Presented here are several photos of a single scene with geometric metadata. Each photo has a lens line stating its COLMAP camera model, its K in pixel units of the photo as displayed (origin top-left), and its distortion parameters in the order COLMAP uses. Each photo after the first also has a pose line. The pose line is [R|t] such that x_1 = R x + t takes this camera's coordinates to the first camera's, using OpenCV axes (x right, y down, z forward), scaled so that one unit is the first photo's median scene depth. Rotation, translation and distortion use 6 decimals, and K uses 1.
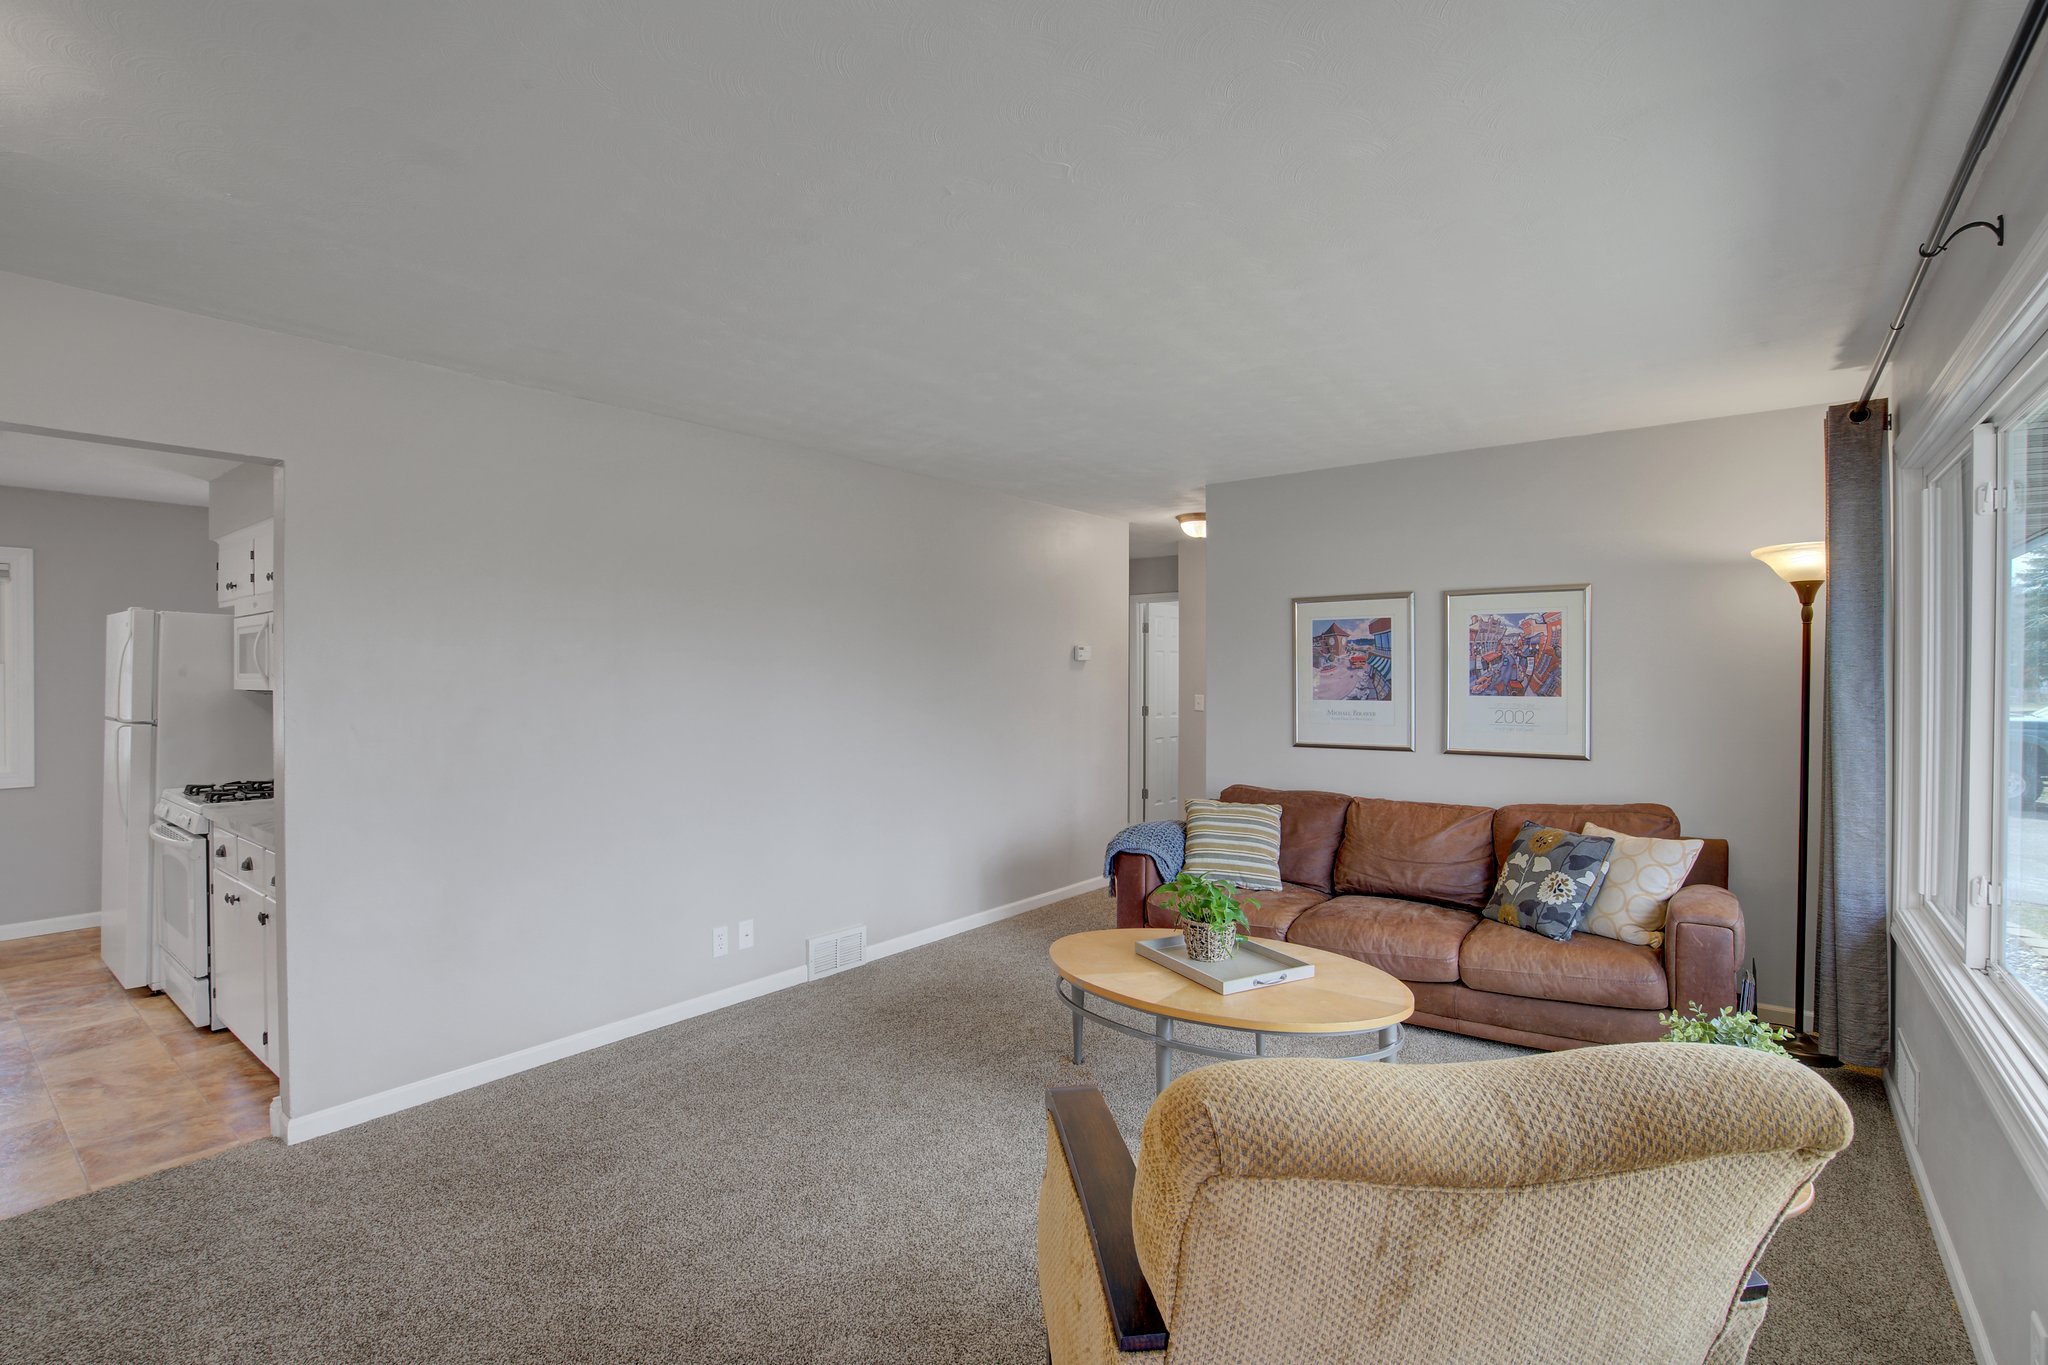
lens RADIAL K [[958.8, 0, 1018.4], [0, 958.8, 680.2], [0, 0, 1]] dist [-0.050142, 0.018733]
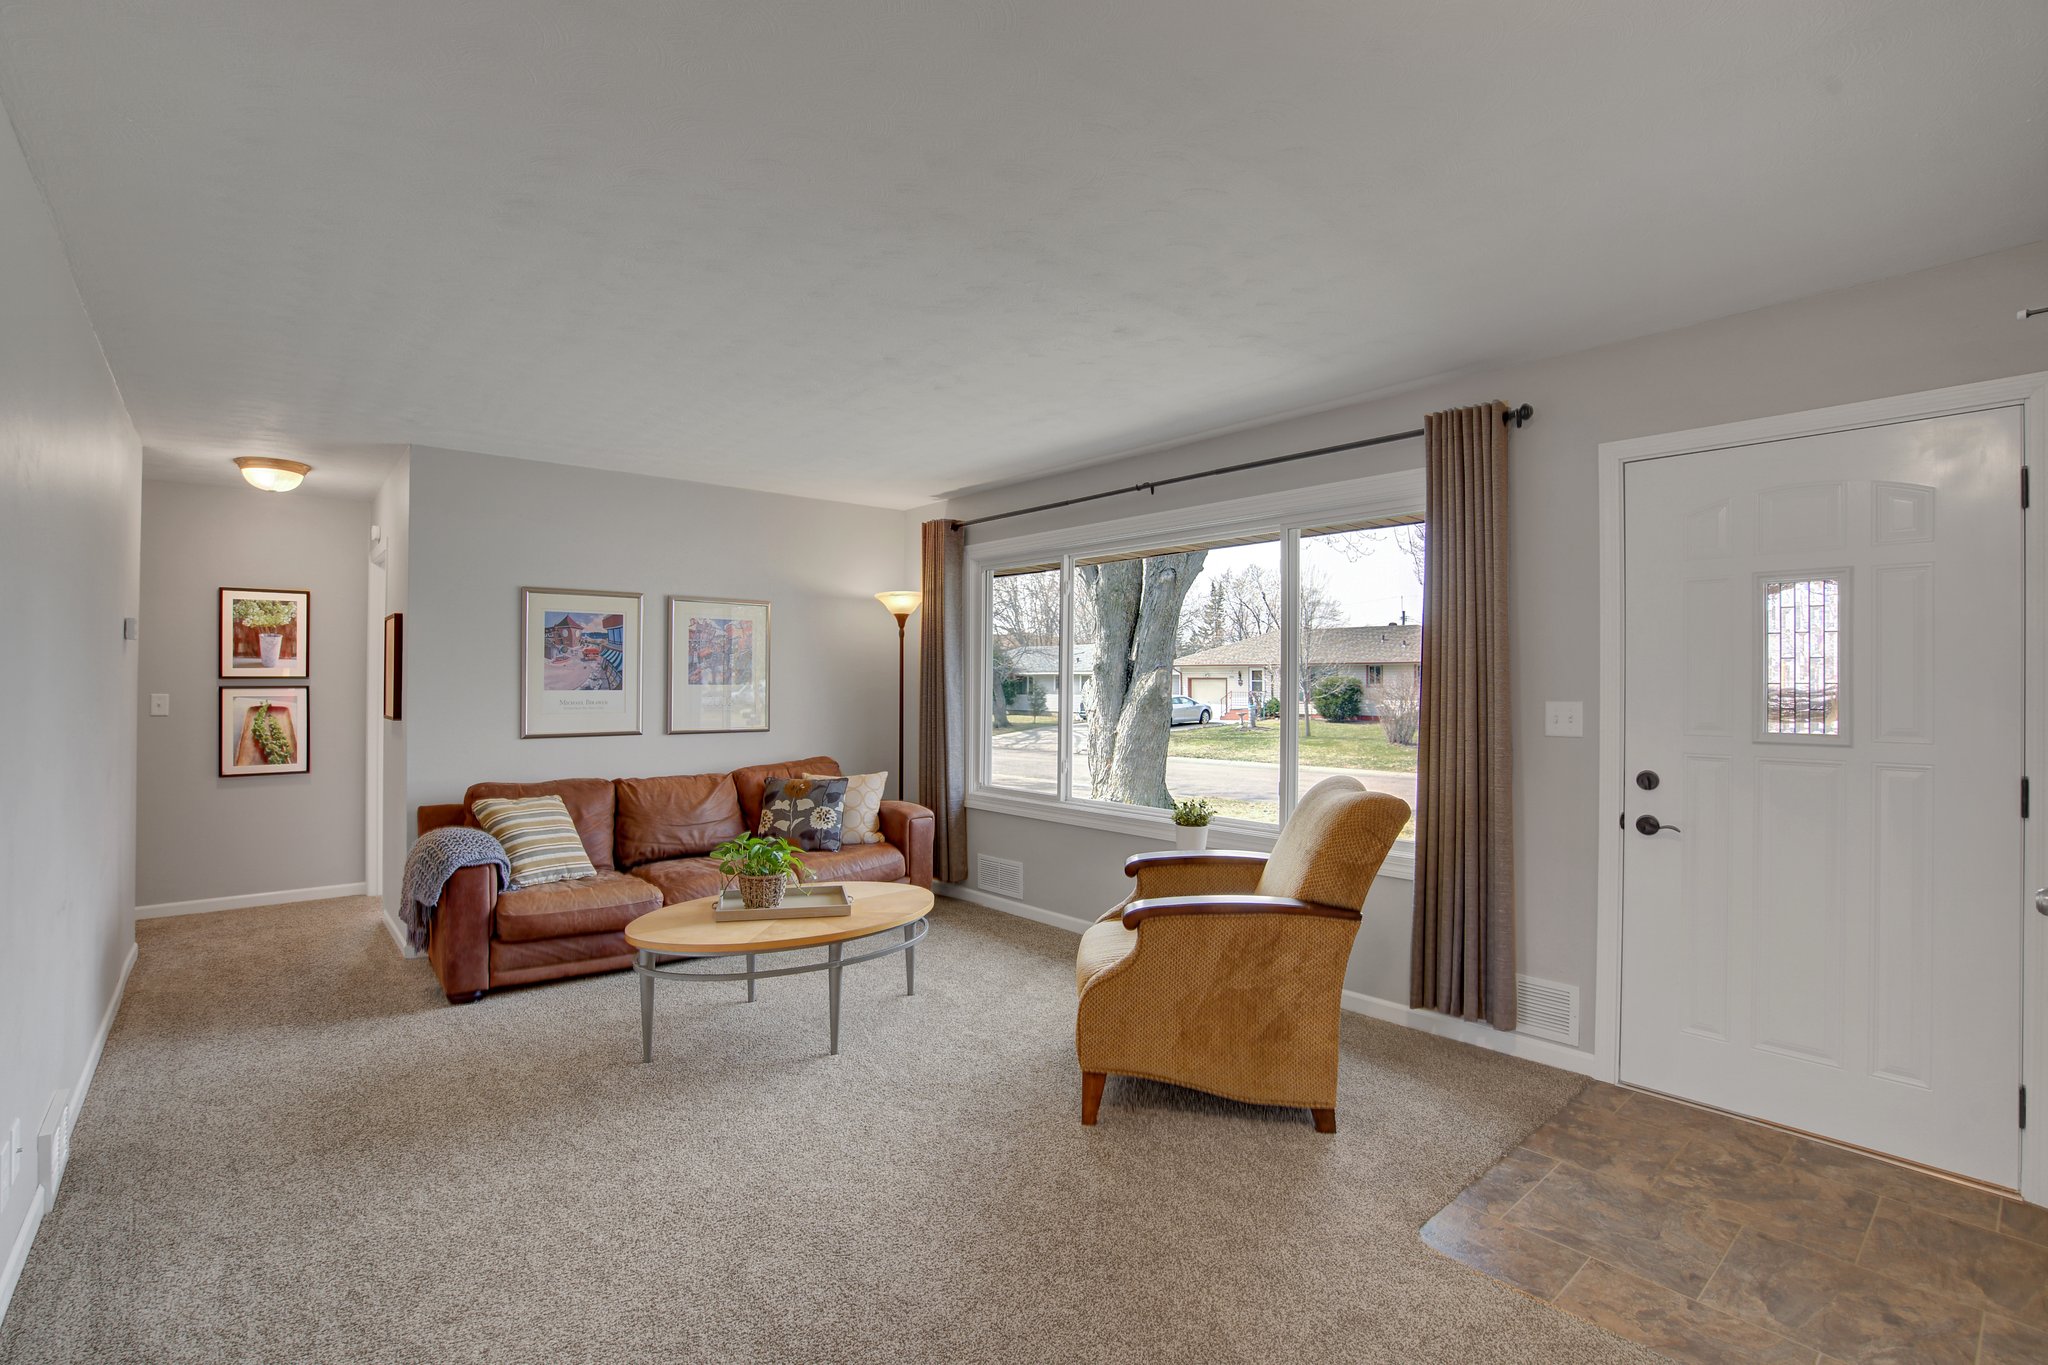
lens RADIAL K [[958.8, 0, 1018.4], [0, 958.8, 680.2], [0, 0, 1]] dist [-0.050142, 0.018733]
pose [[0.191543, 0.005150, 0.981471, -0.630184], [0.004196, 0.999973, -0.006066, 0.019693], [-0.981475, 0.005280, 0.191517, 0.352789]]
